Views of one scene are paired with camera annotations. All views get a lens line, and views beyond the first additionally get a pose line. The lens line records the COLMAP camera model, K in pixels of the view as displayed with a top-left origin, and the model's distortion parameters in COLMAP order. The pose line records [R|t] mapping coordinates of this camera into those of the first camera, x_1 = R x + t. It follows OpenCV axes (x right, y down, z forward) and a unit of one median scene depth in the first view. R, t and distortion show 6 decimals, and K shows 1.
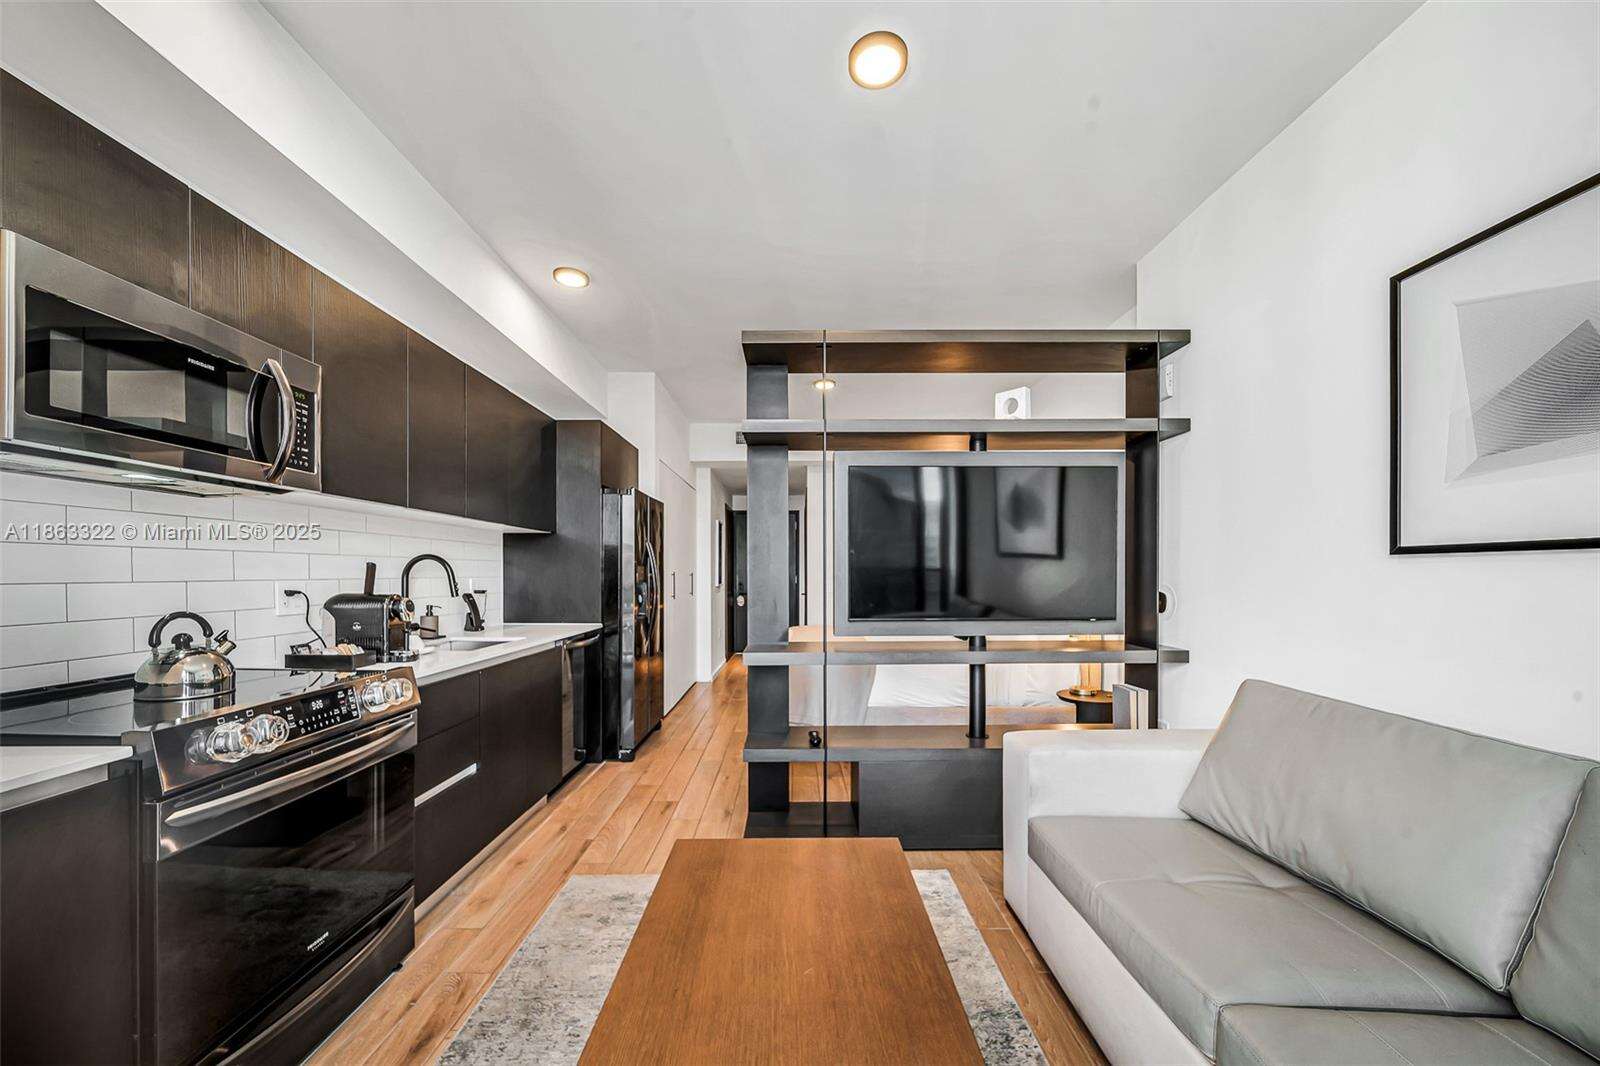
lens RADIAL K [[581.7, 0, 787.6], [0, 581.7, 571.7], [0, 0, 1]] dist [-0.000360, -0.001192]
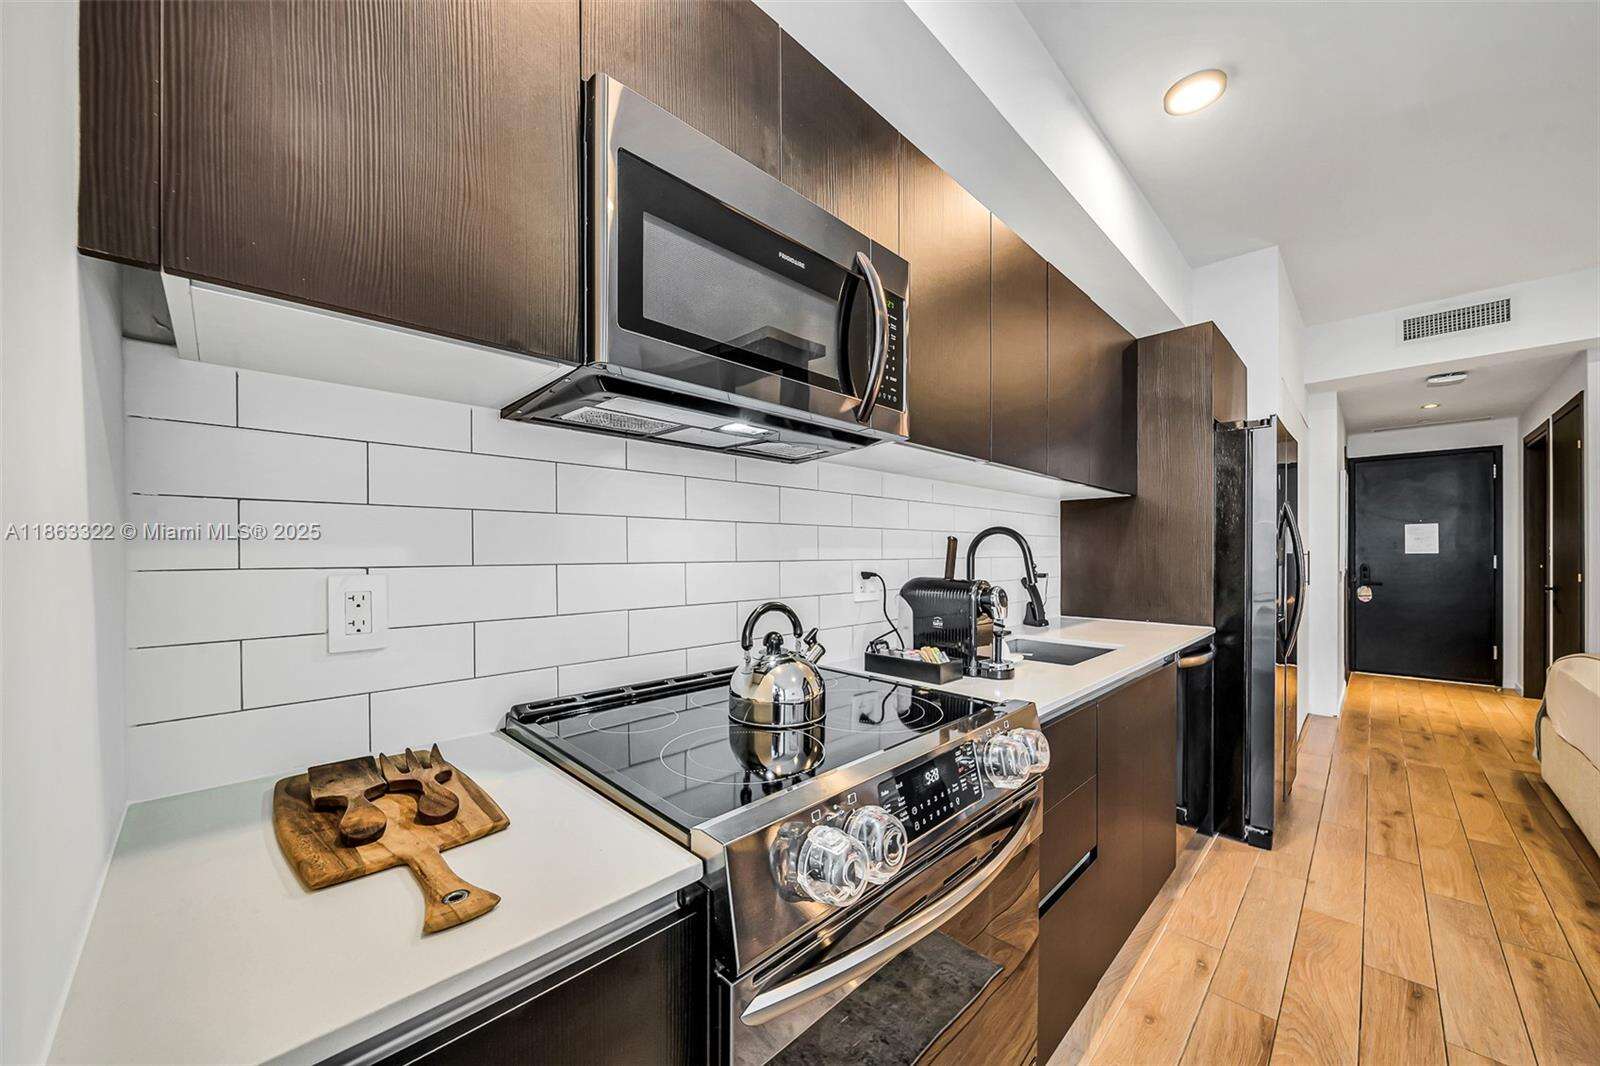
lens RADIAL K [[581.7, 0, 800.9], [0, 581.7, 555.6], [0, 0, 1]] dist [-0.000360, -0.001192]
pose [[0.716716, 0.008350, -0.697316, -0.415728], [-0.001742, 0.999947, 0.010183, 0.001197], [0.697363, -0.006083, 0.716692, 0.409602]]
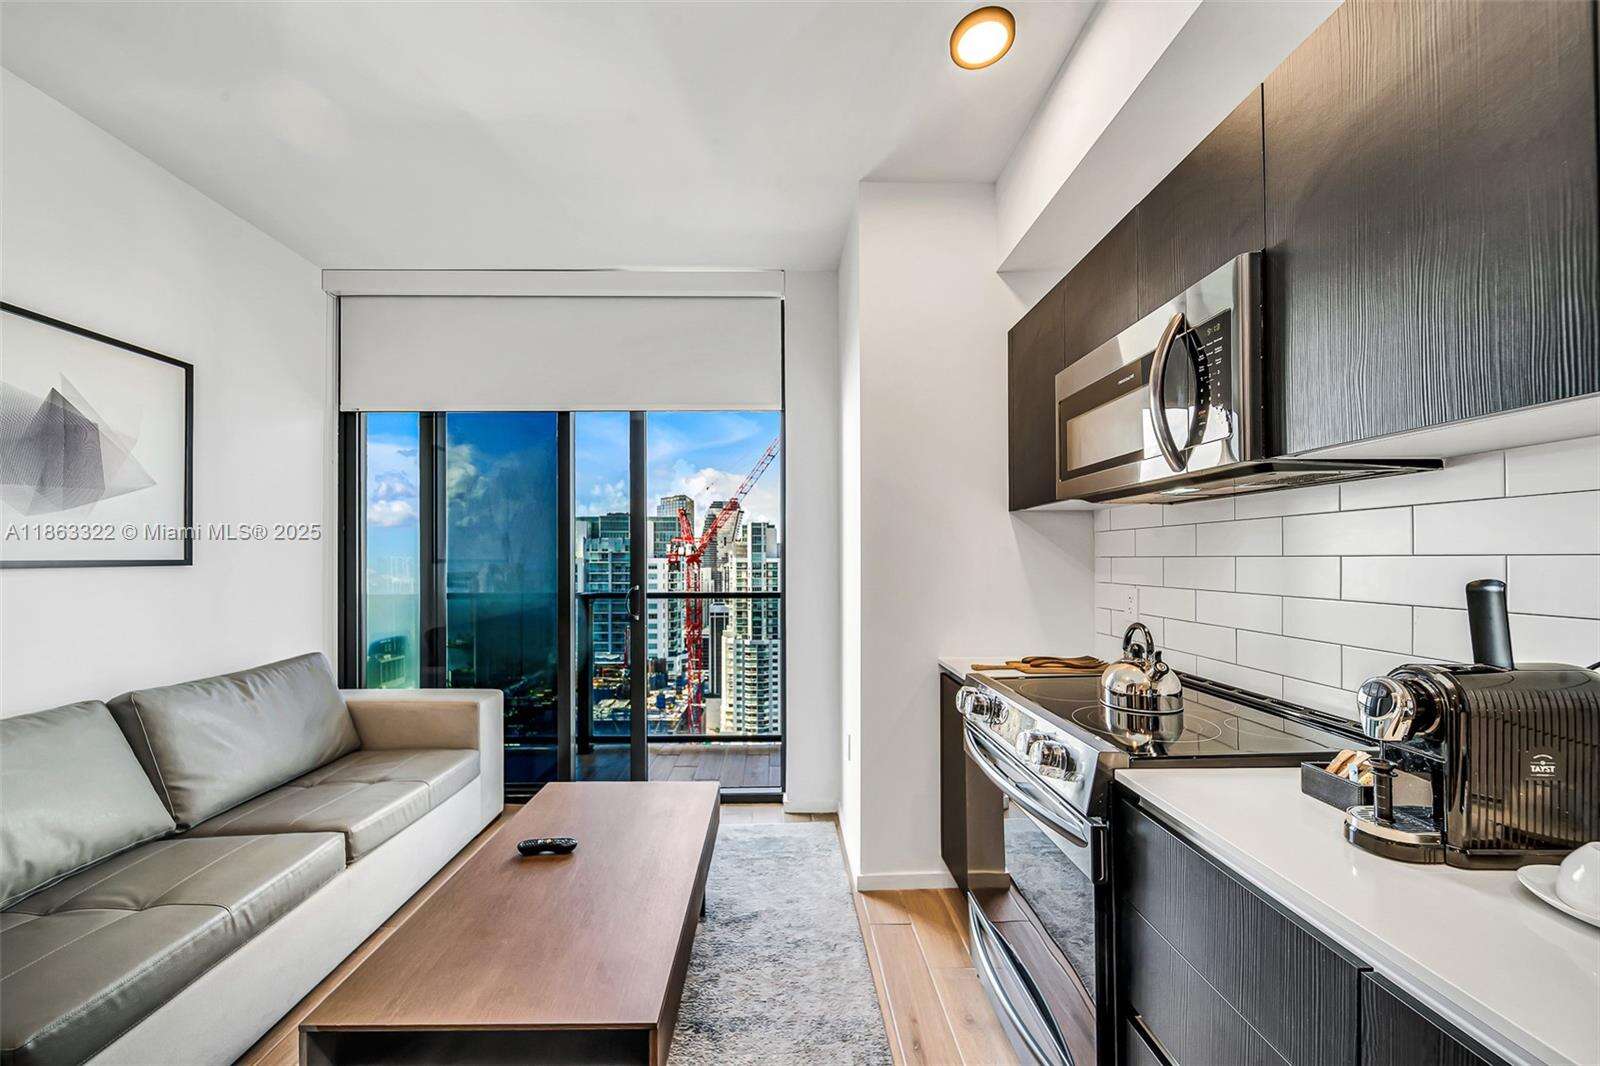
lens RADIAL K [[592.6, 0, 798.2], [0, 592.6, 552.5], [0, 0, 1]] dist [0.003193, -0.002344]
pose [[-0.999674, 0.004396, -0.025171, -0.338069], [0.004651, 0.999938, -0.010083, -0.039122], [0.025125, -0.010197, -0.999632, 1.688677]]
